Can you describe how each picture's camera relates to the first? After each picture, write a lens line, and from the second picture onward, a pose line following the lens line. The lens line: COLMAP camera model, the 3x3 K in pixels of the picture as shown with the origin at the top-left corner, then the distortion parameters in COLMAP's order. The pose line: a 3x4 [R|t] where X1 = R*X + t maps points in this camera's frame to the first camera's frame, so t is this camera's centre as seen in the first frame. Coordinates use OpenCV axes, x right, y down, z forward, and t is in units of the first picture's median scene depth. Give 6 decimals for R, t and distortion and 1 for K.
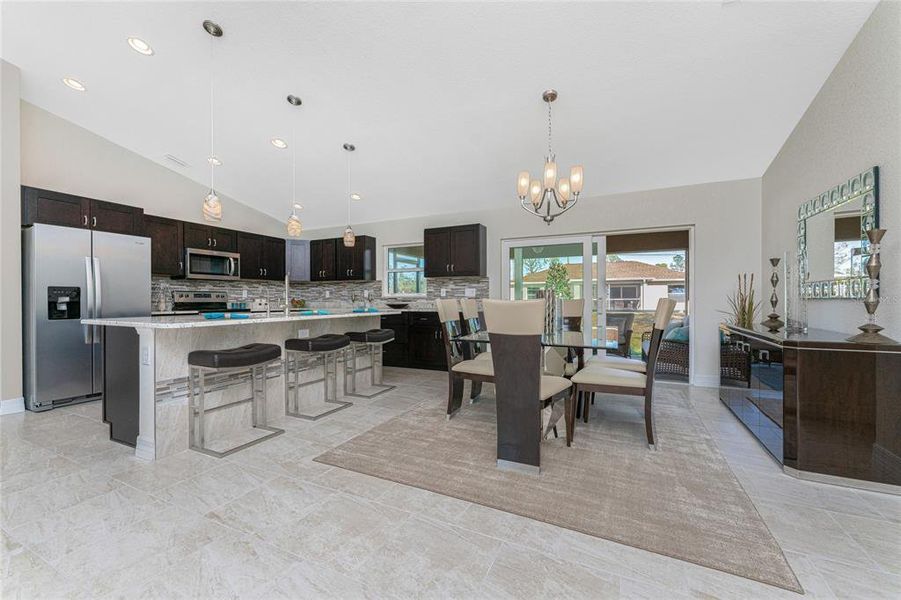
lens RADIAL K [[364.4, 0, 459.0], [0, 364.4, 301.1], [0, 0, 1]] dist [0.000783, -0.000394]
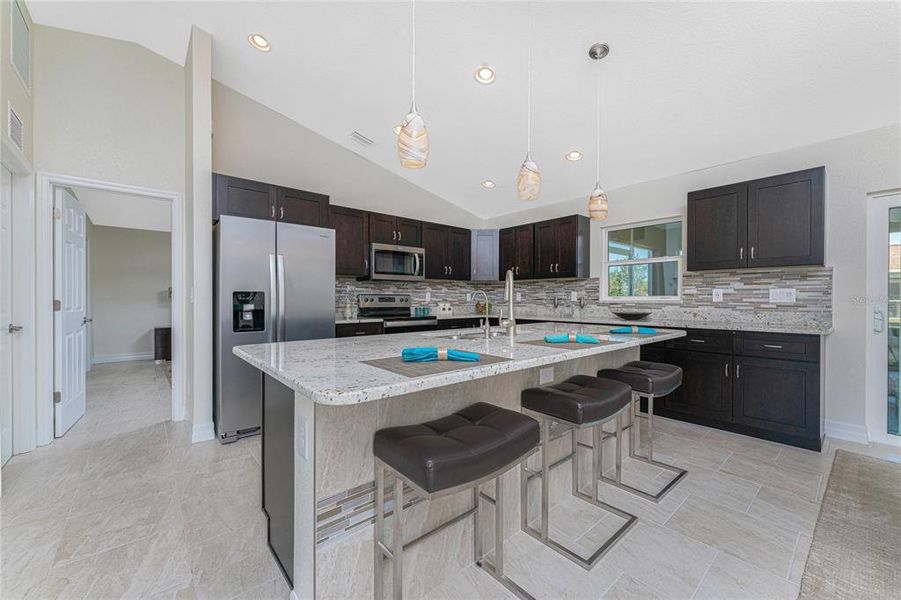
lens RADIAL K [[364.4, 0, 455.9], [0, 364.4, 299.7], [0, 0, 1]] dist [0.000783, -0.000394]
pose [[0.915509, 0.004605, -0.402272, -0.222223], [-0.004519, 0.999989, 0.001162, -0.016813], [0.402273, 0.000754, 0.915520, 0.297556]]
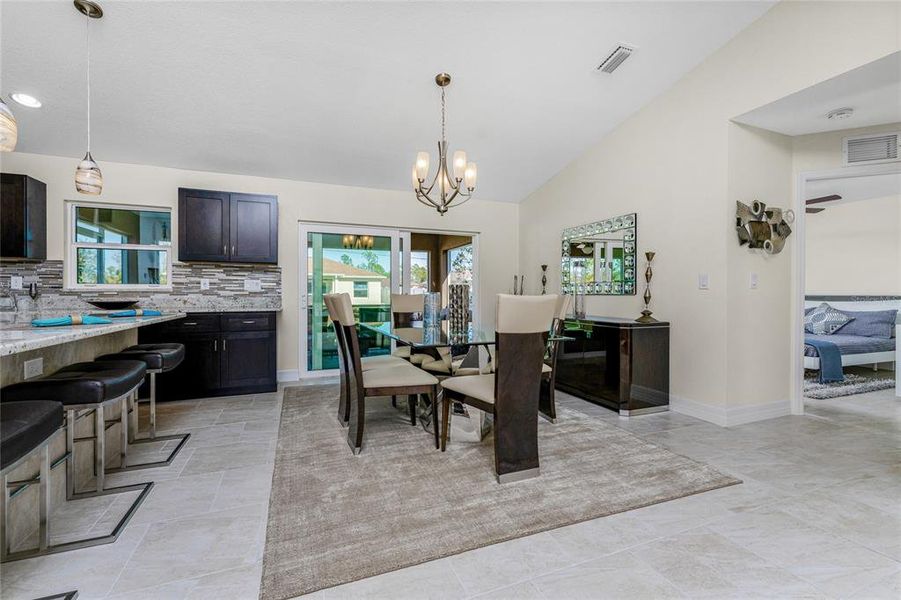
lens RADIAL K [[364.4, 0, 440.4], [0, 364.4, 299.7], [0, 0, 1]] dist [0.000783, -0.000394]
pose [[0.686249, -0.008967, 0.727312, -0.270729], [0.000531, 0.999930, 0.011826, -0.002034], [-0.727367, -0.007729, 0.686206, 0.215223]]
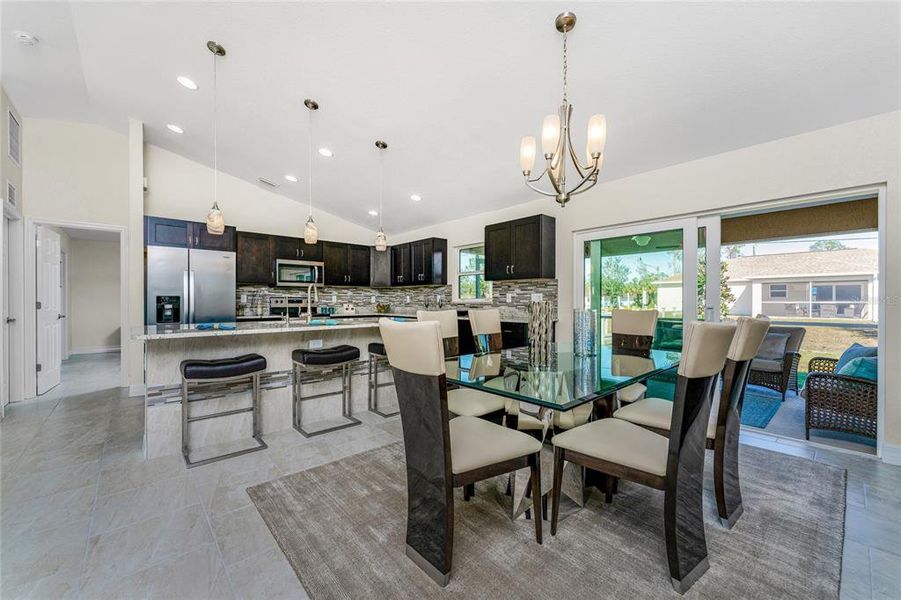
lens RADIAL K [[364.4, 0, 456.6], [0, 364.4, 304.0], [0, 0, 1]] dist [0.000783, -0.000394]
pose [[0.921392, 0.005955, -0.388588, 0.200553], [-0.003061, 0.999963, 0.008065, -0.017718], [0.388621, -0.006242, 0.921376, 0.166409]]
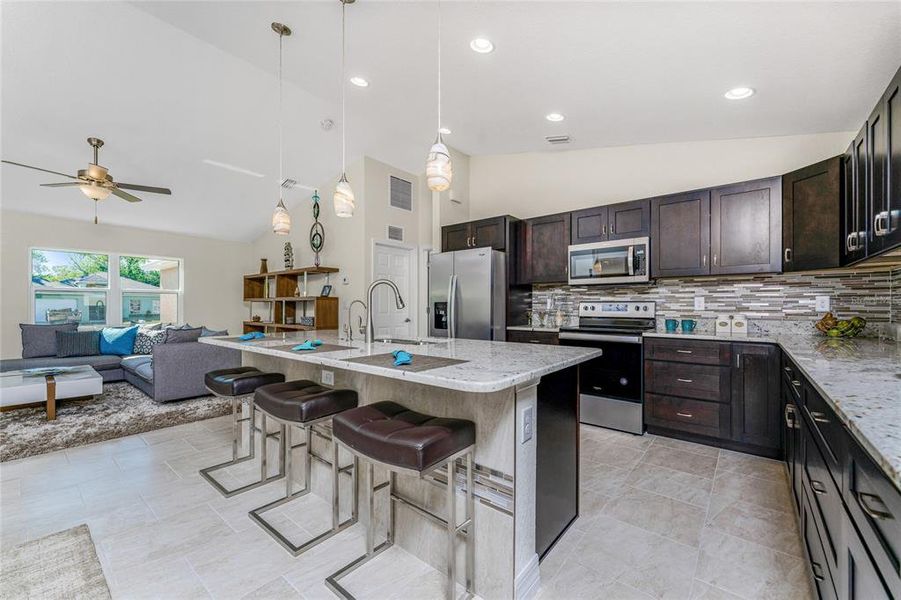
lens RADIAL K [[364.4, 0, 444.4], [0, 364.4, 306.2], [0, 0, 1]] dist [0.000783, -0.000394]
pose [[-0.278538, 0.001199, -0.960424, 0.058782], [-0.000963, 0.999998, 0.001528, -0.019390], [0.960425, 0.001351, -0.278536, 0.921794]]
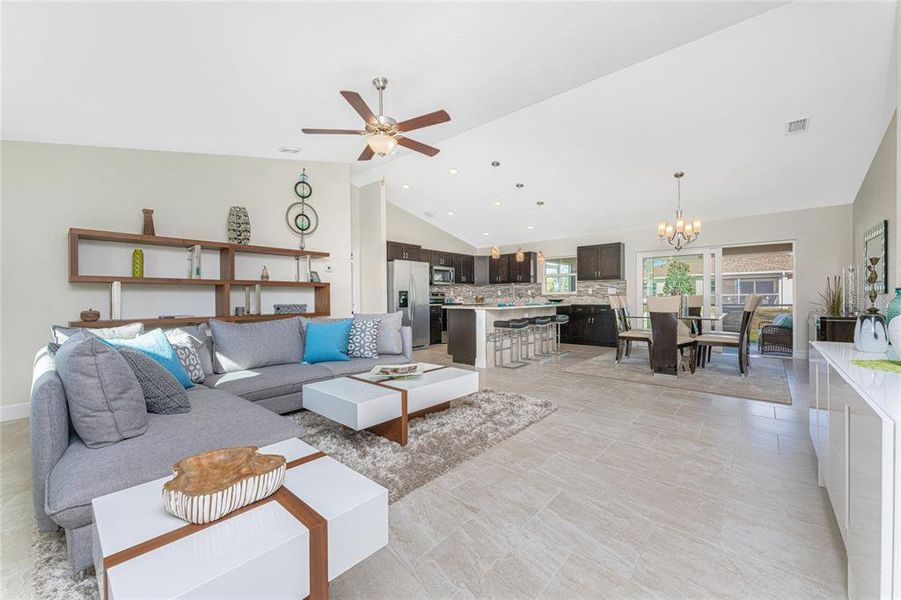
lens RADIAL K [[364.4, 0, 453.7], [0, 364.4, 295.5], [0, 0, 1]] dist [0.000783, -0.000394]
pose [[0.962893, -0.006976, -0.269795, -0.192231], [0.005264, 0.999961, -0.007068, 0.001068], [0.269834, 0.005385, 0.962892, -0.572875]]
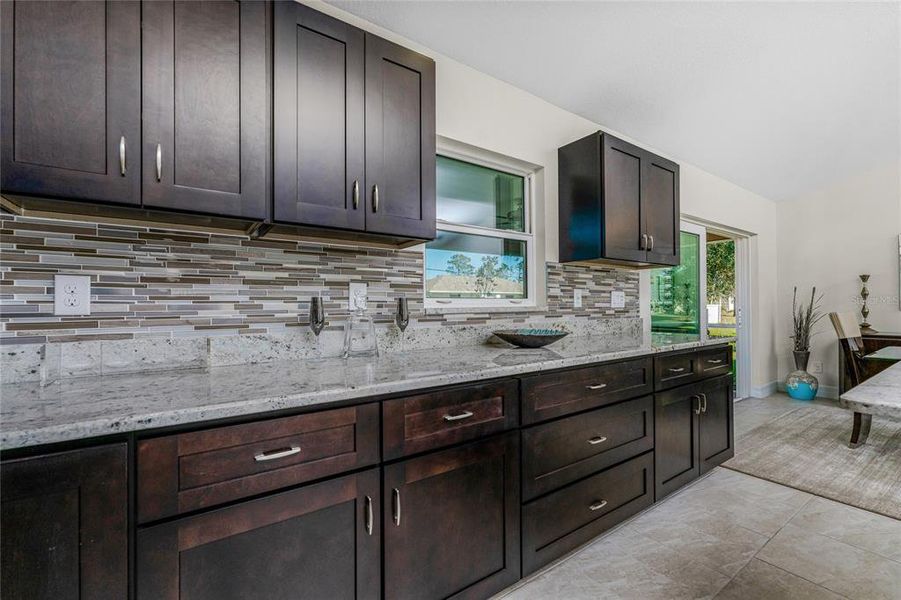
lens RADIAL K [[381.8, 0, 450.5], [0, 381.8, 300.3], [0, 0, 1]] dist [-0.001180, 0.000105]
pose [[0.498507, 0.012465, 0.866796, -0.556246], [0.007417, 0.999799, -0.018643, -0.015957], [-0.866854, 0.015723, 0.498314, 1.013957]]
